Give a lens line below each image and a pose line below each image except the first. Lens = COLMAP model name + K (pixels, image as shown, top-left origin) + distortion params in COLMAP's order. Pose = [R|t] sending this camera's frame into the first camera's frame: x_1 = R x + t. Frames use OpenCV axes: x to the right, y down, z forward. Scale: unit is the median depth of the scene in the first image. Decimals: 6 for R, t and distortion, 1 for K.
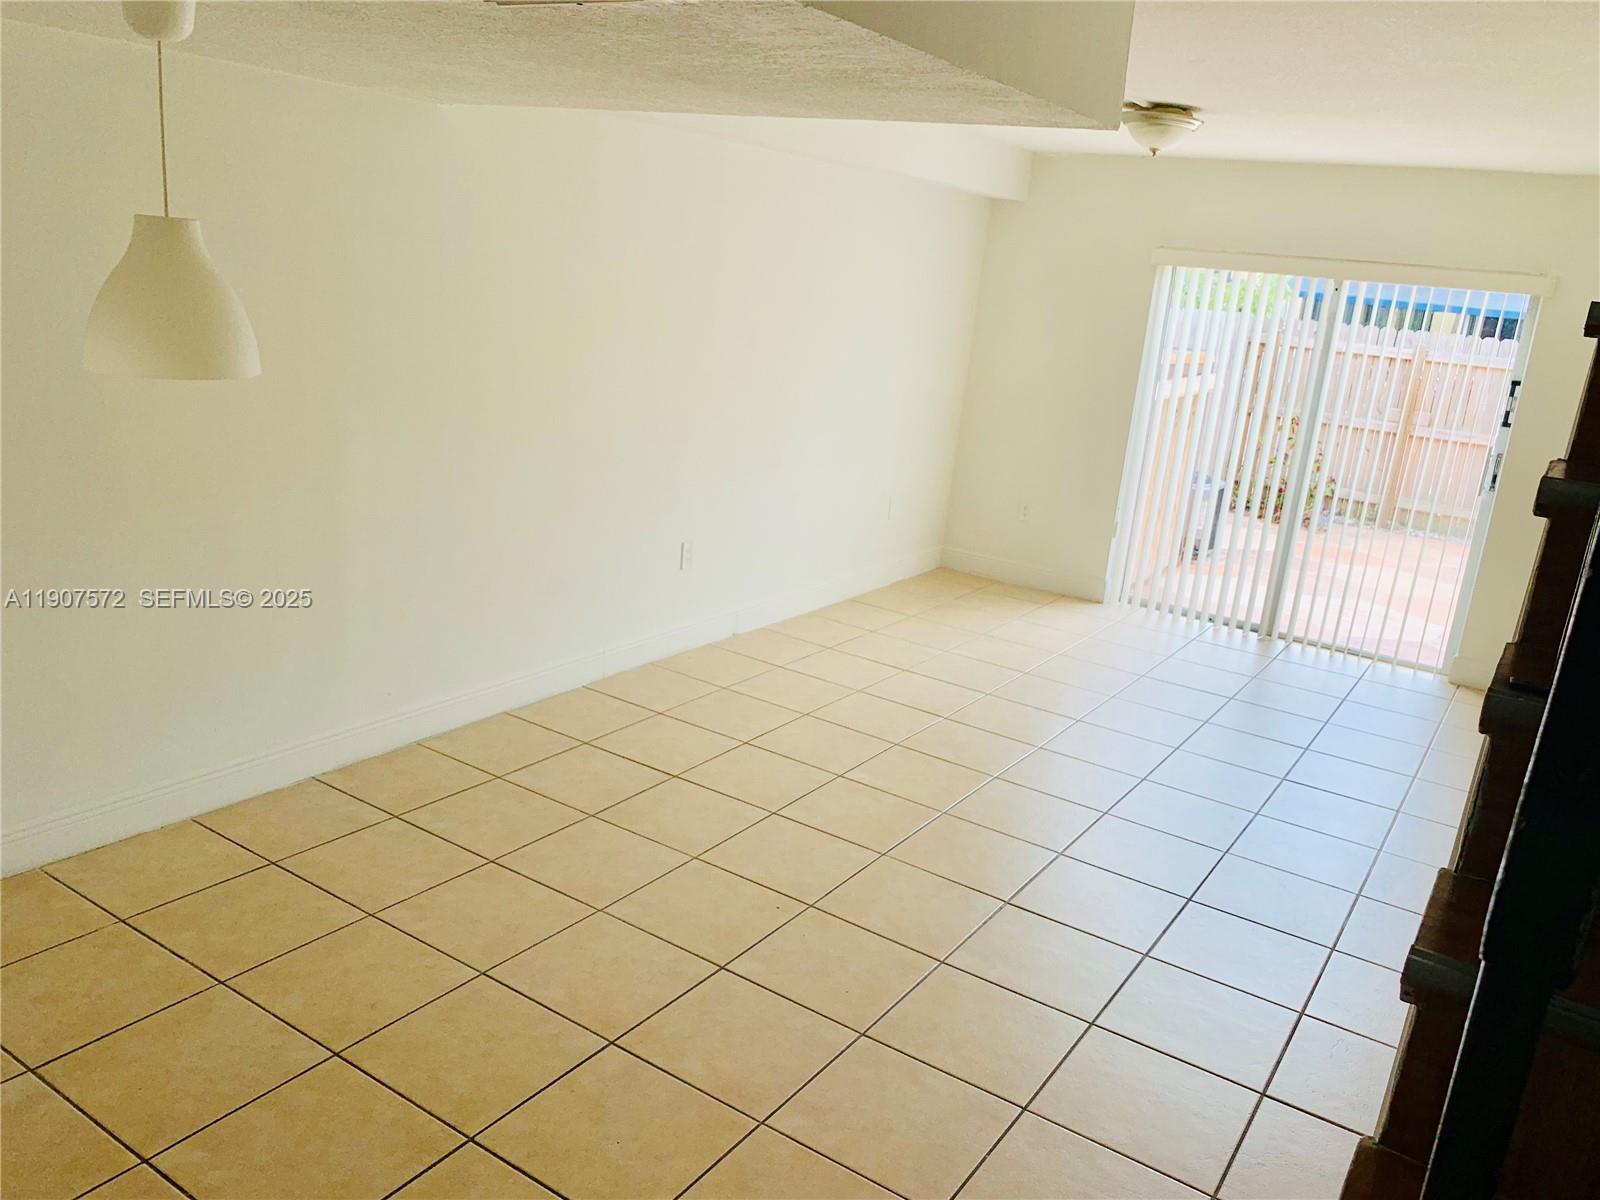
lens RADIAL K [[1243.7, 0, 800.0], [0, 1243.7, 600.0], [0, 0, 1]] dist [0.011080, -0.000724]
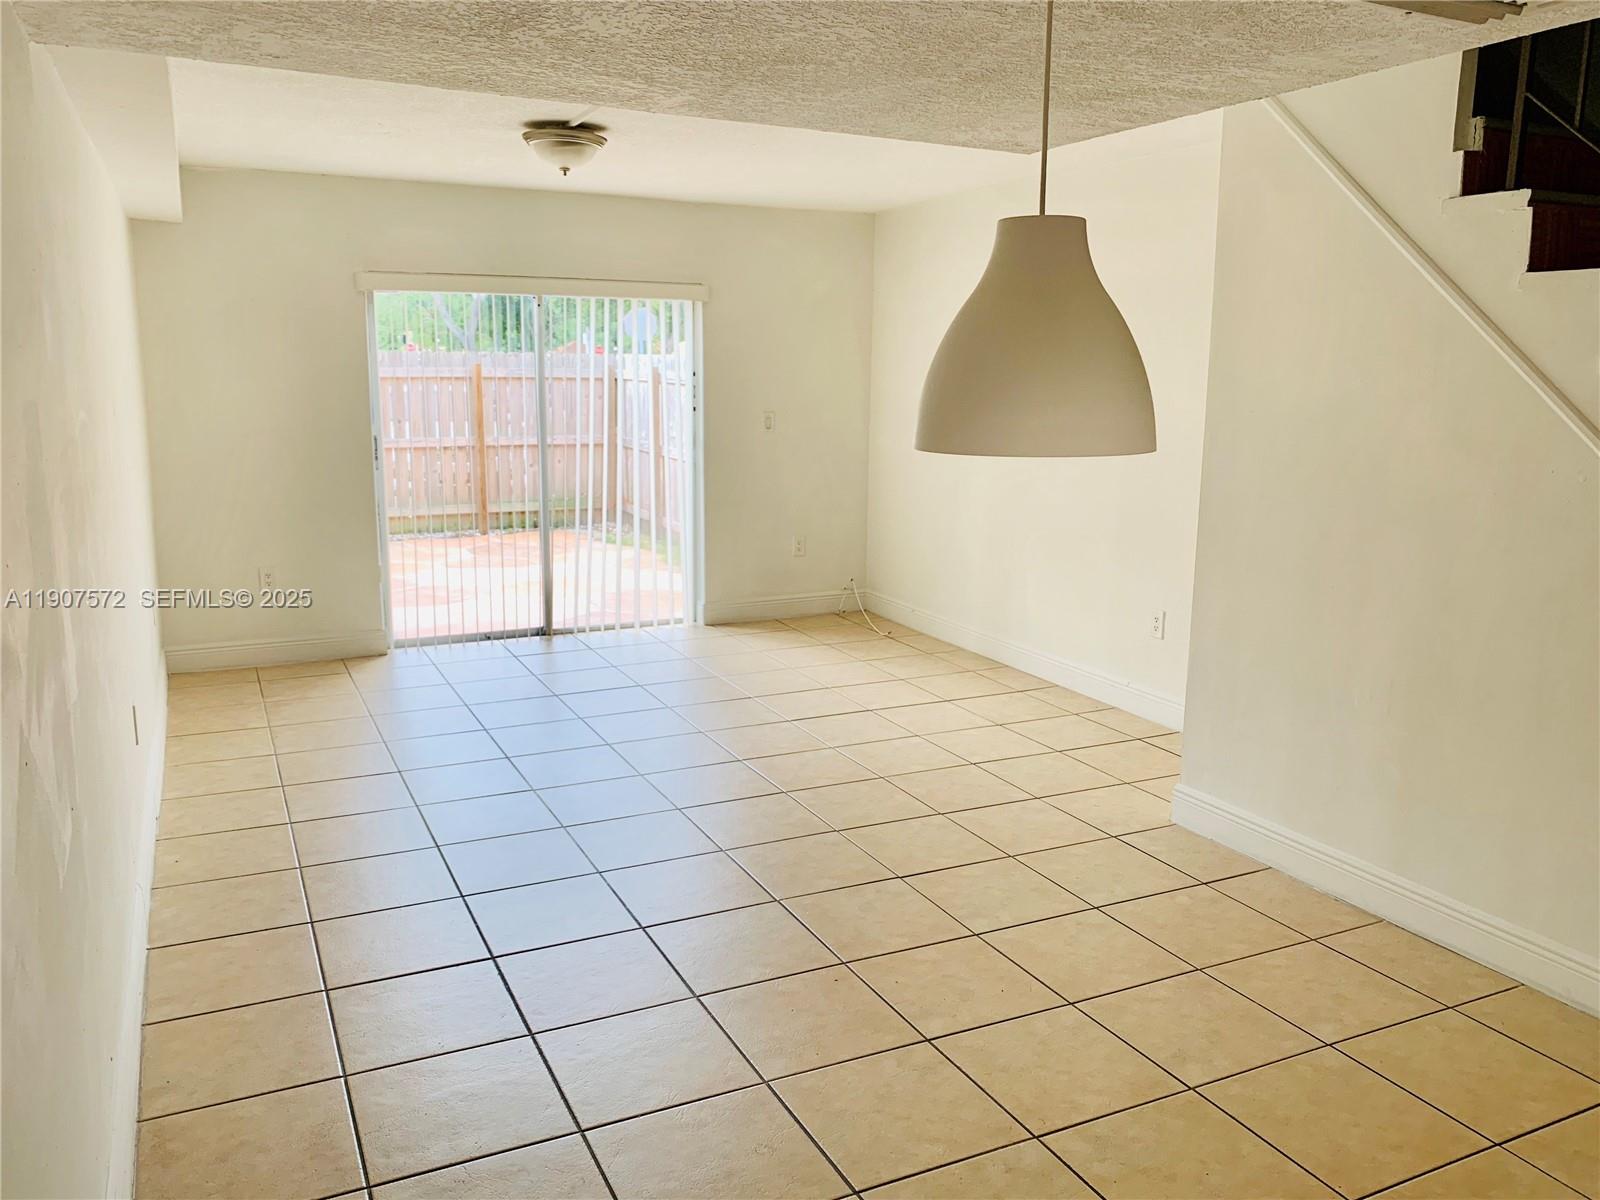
lens RADIAL K [[1243.7, 0, 800.0], [0, 1243.7, 600.0], [0, 0, 1]] dist [0.011080, -0.000724]
pose [[0.515229, -0.244519, 0.821431, -0.404839], [0.262430, 0.957411, 0.120393, -0.077631], [-0.815886, 0.153538, 0.557455, 0.264442]]
